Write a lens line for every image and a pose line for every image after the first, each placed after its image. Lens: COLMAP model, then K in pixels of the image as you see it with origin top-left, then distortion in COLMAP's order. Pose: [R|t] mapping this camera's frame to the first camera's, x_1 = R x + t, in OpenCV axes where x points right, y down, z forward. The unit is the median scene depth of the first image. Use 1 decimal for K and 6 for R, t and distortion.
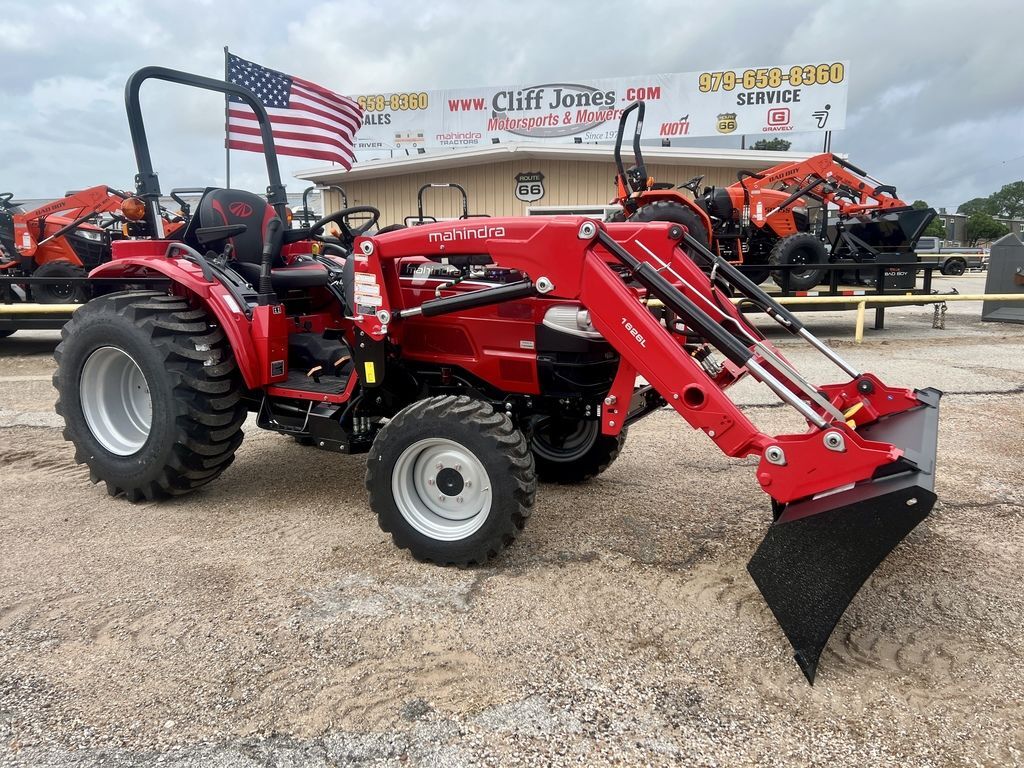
lens RADIAL K [[817.5, 0, 512.0], [0, 817.5, 384.0], [0, 0, 1]] dist [0.017563, -0.009456]
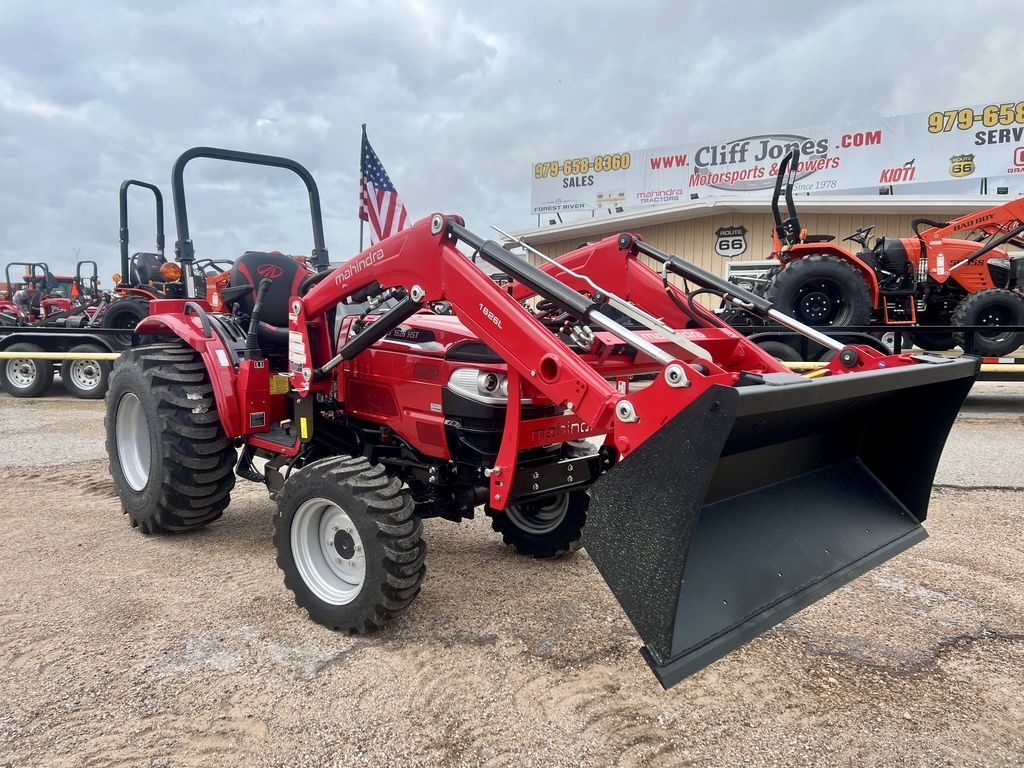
lens RADIAL K [[807.3, 0, 478.9], [0, 807.3, 381.8], [0, 0, 1]] dist [0.027342, -0.018214]
pose [[0.945683, 0.034303, -0.323274, 0.119832], [-0.056306, 0.996671, -0.058955, -0.008009], [0.320175, 0.073955, 0.944467, 0.036419]]
